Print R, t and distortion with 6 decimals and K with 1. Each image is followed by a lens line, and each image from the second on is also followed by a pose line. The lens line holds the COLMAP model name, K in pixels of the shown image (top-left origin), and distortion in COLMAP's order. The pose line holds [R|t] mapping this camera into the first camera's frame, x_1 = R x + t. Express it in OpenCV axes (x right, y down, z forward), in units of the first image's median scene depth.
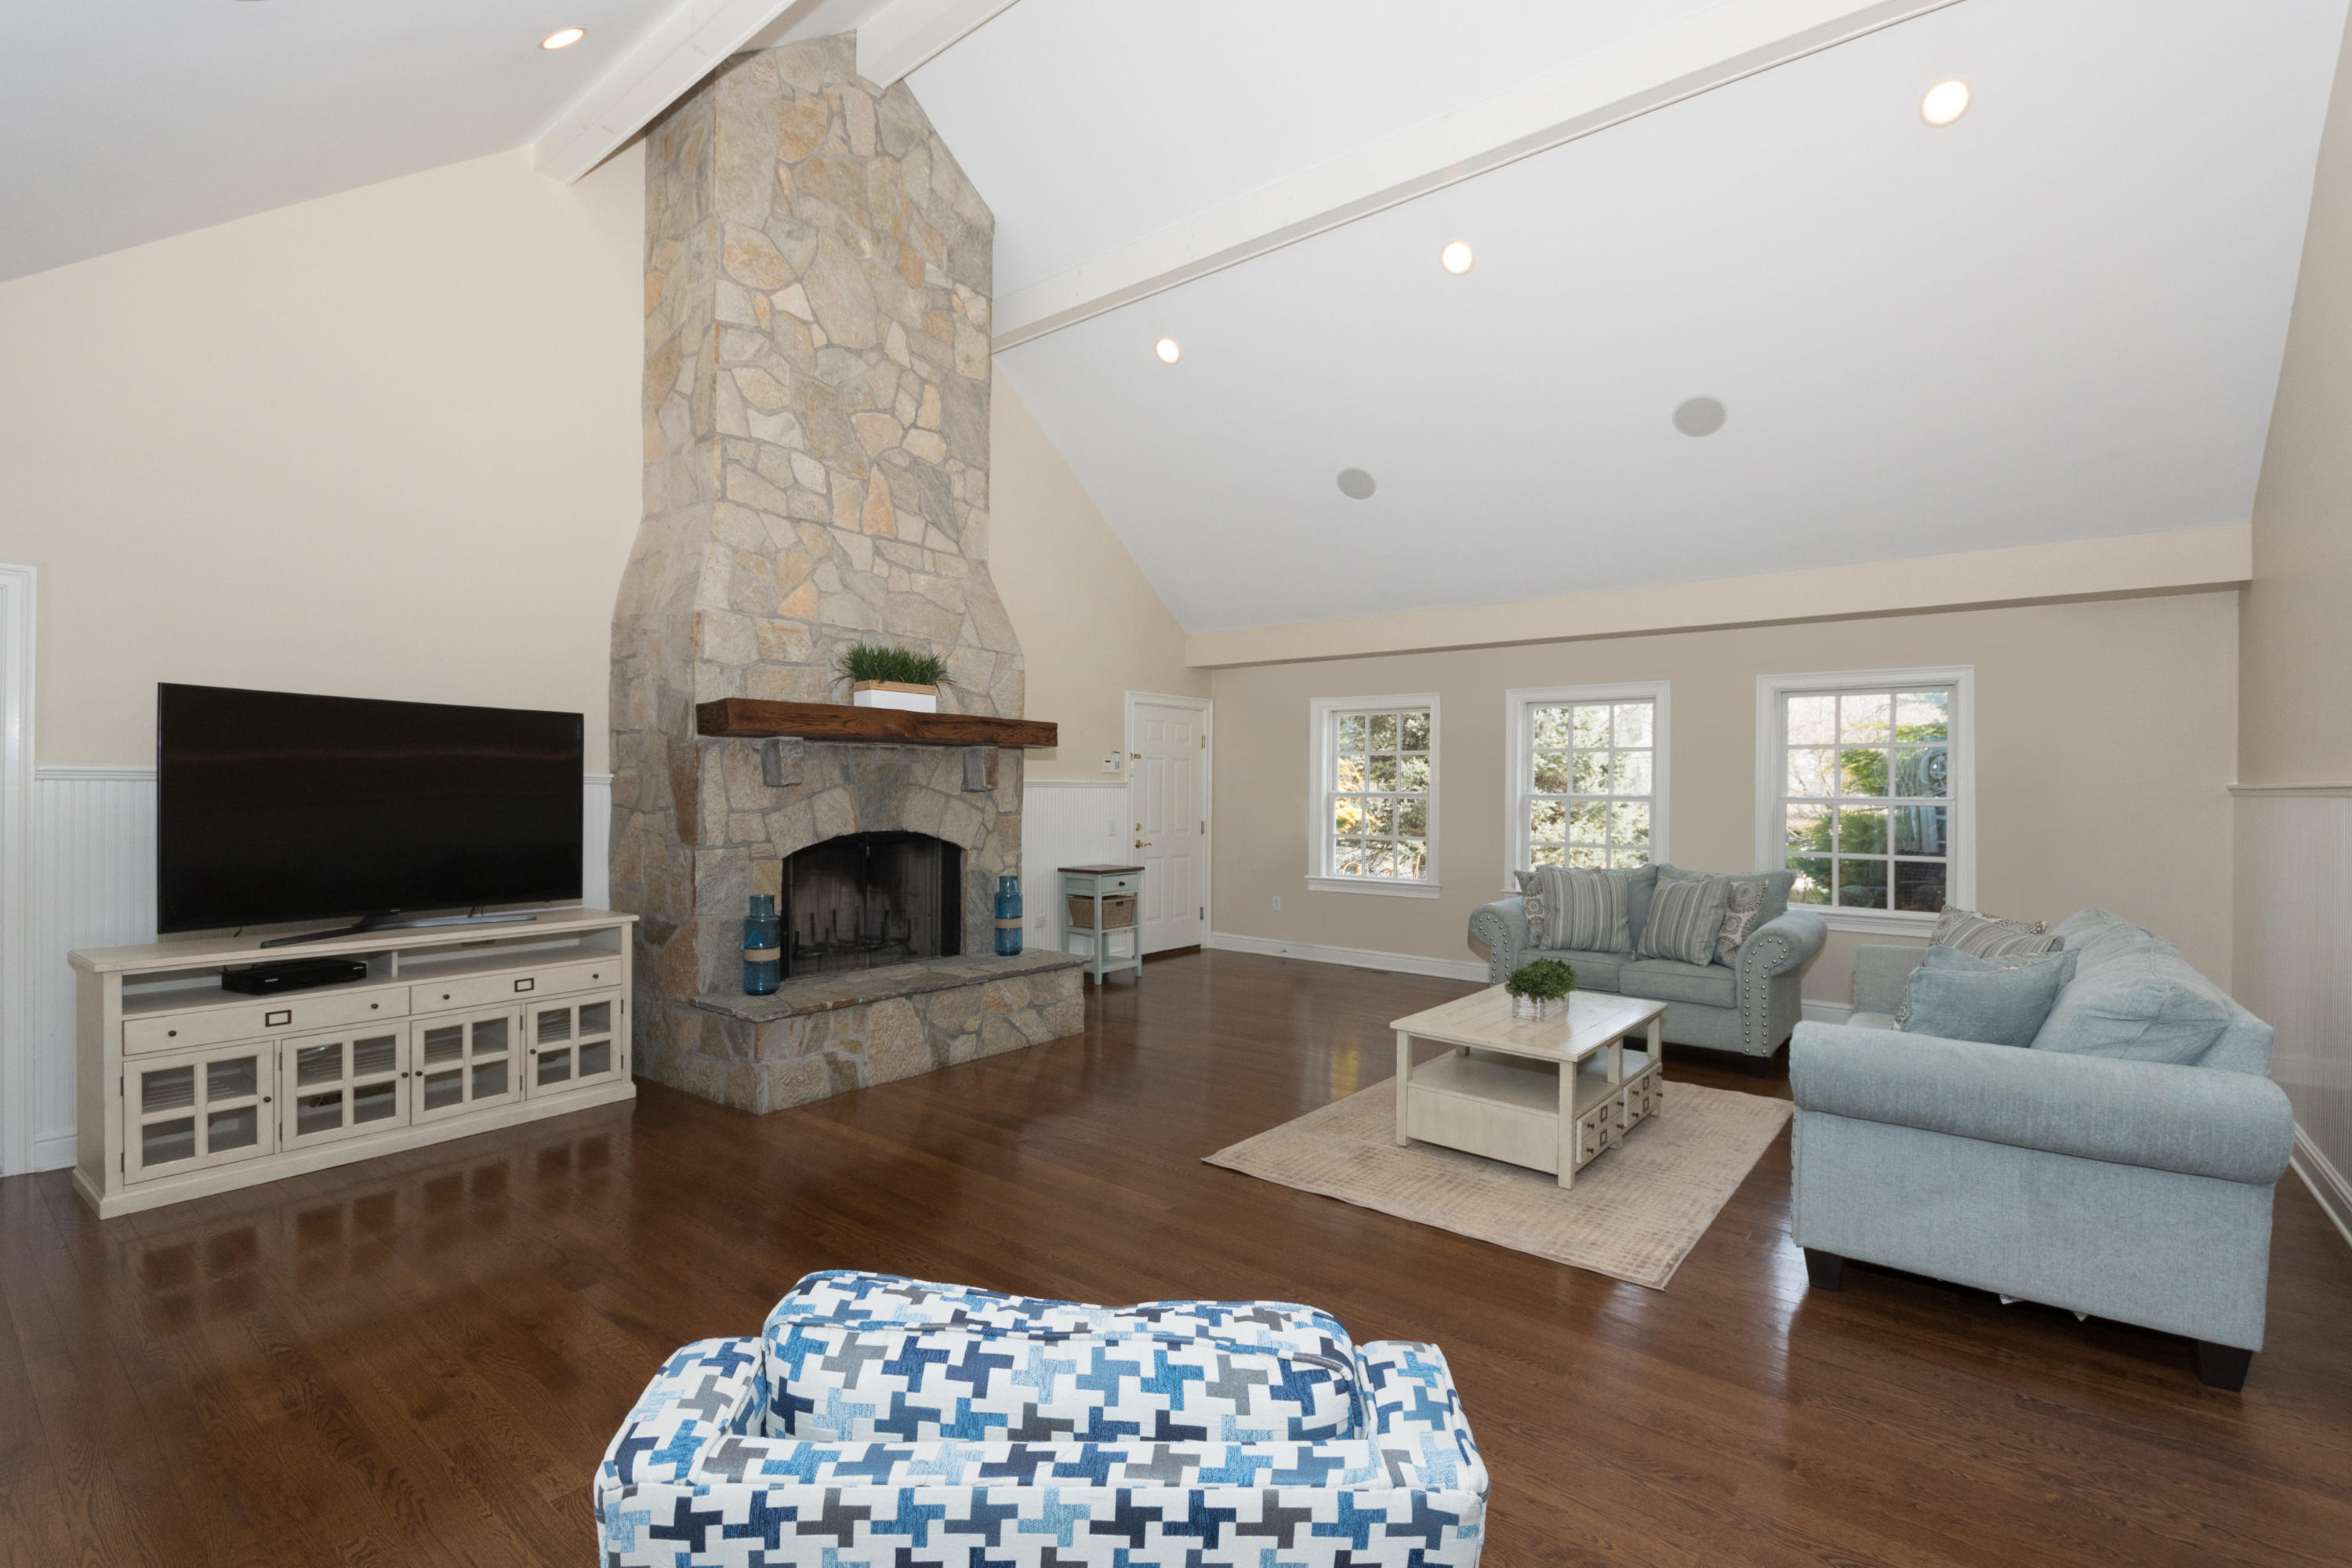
lens RADIAL K [[1056.1, 0, 1167.7], [0, 1056.1, 788.0], [0, 0, 1]] dist [0.004543, -0.000450]
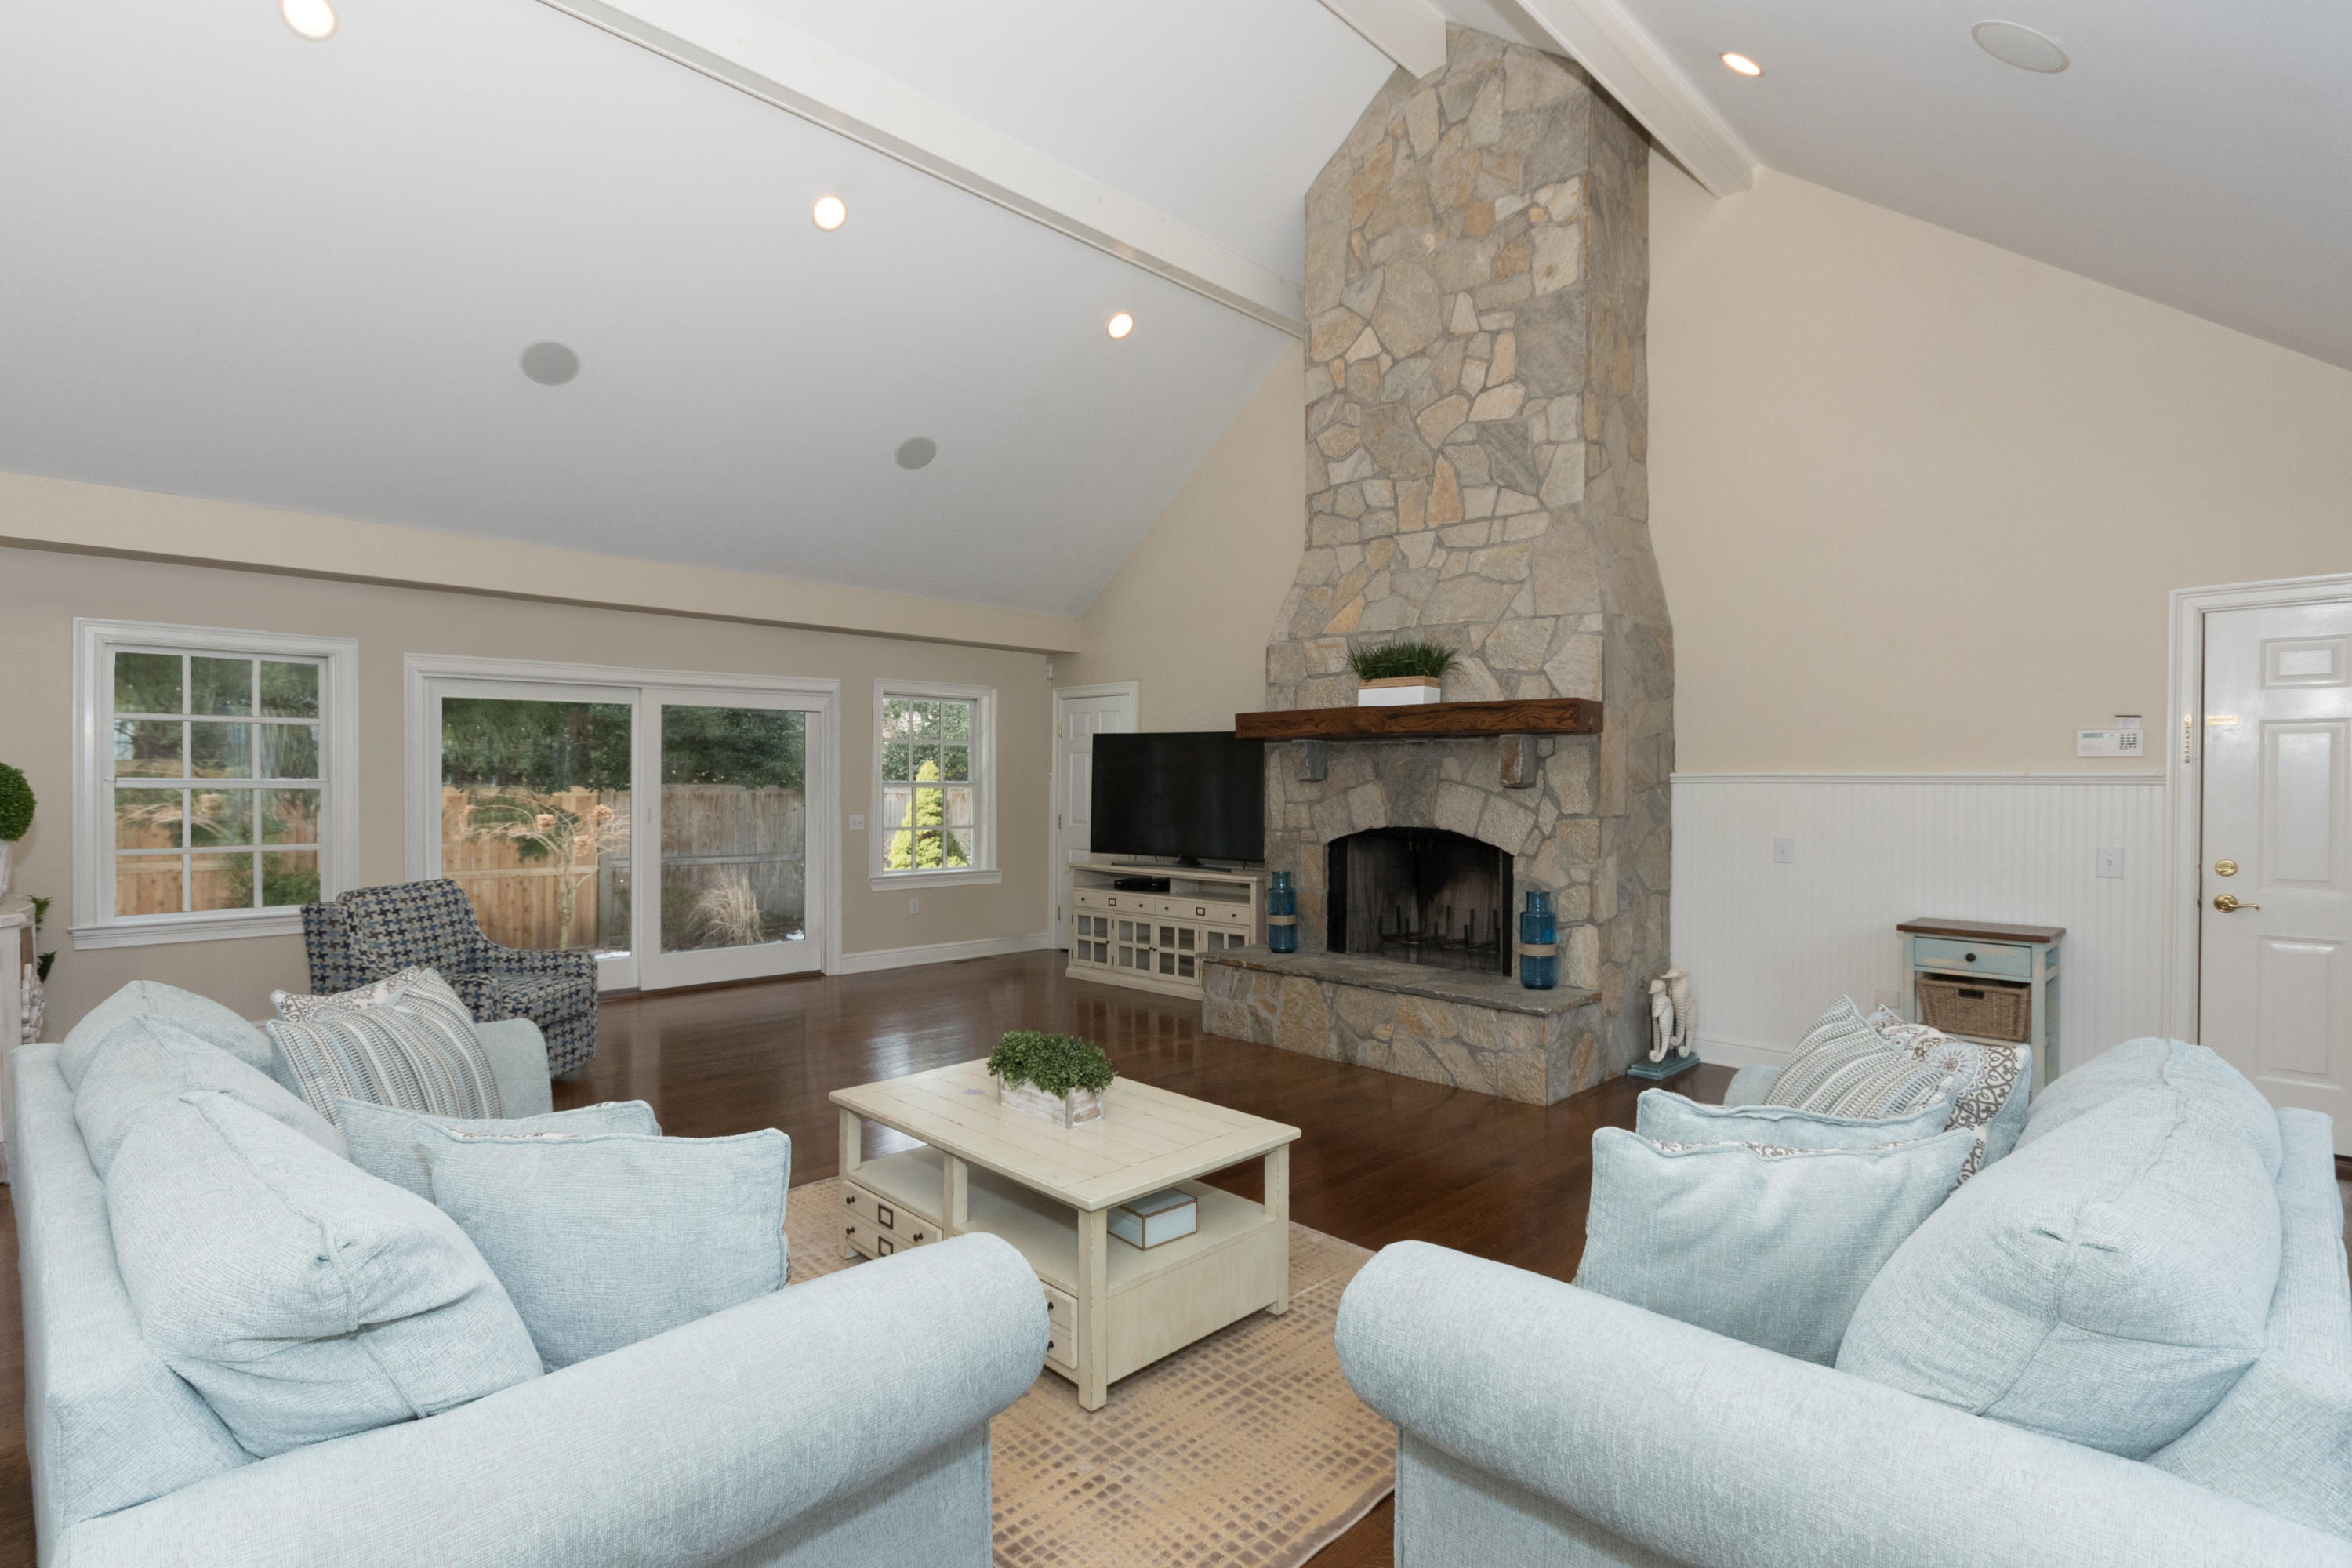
lens RADIAL K [[1129.2, 0, 1180.9], [0, 1129.2, 788.7], [0, 0, 1]] dist [0.009880, 0.000279]
pose [[-0.098343, -0.002738, -0.995149, 0.840499], [-0.006956, 0.999974, -0.002064, 0.008994], [0.995128, 0.006720, -0.098360, 0.920980]]
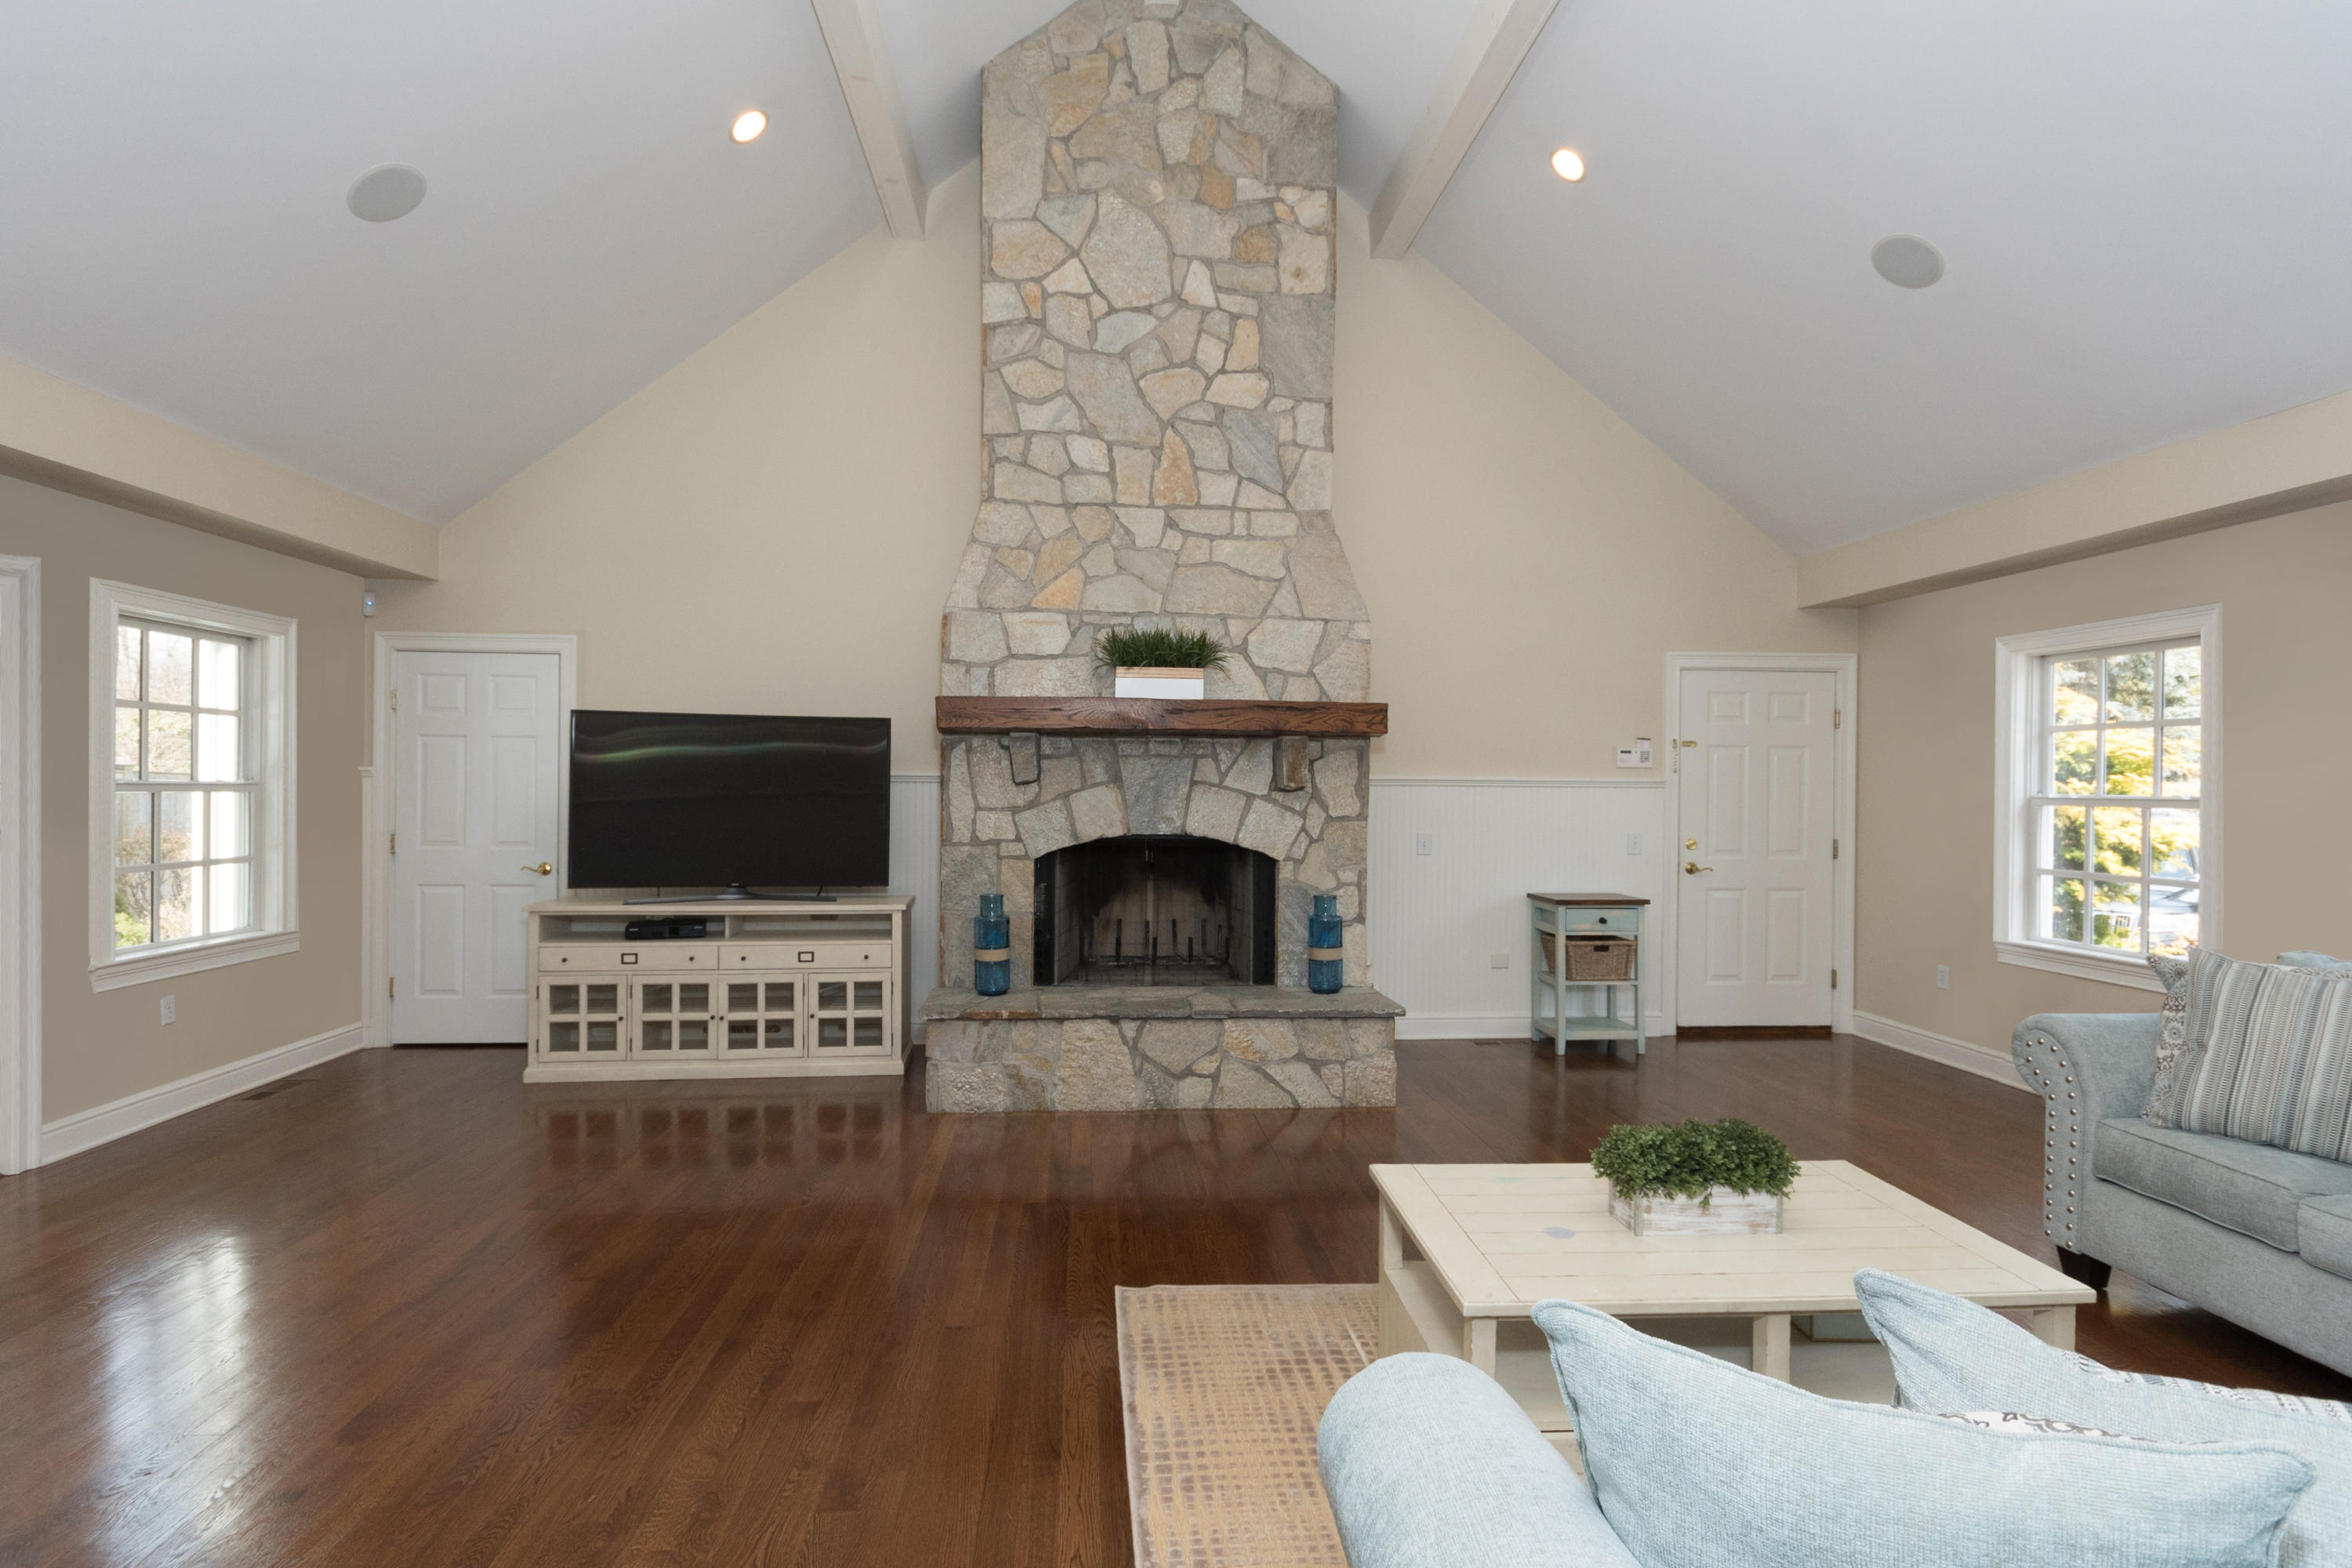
lens RADIAL K [[1159.5, 0, 1168.3], [0, 1159.5, 786.2], [0, 0, 1]] dist [0.007484, 0.001100]
pose [[0.684744, -0.000825, -0.728783, 0.470687], [-0.002764, 0.999989, -0.003729, 0.003860], [0.728779, 0.004568, 0.684734, 0.344289]]
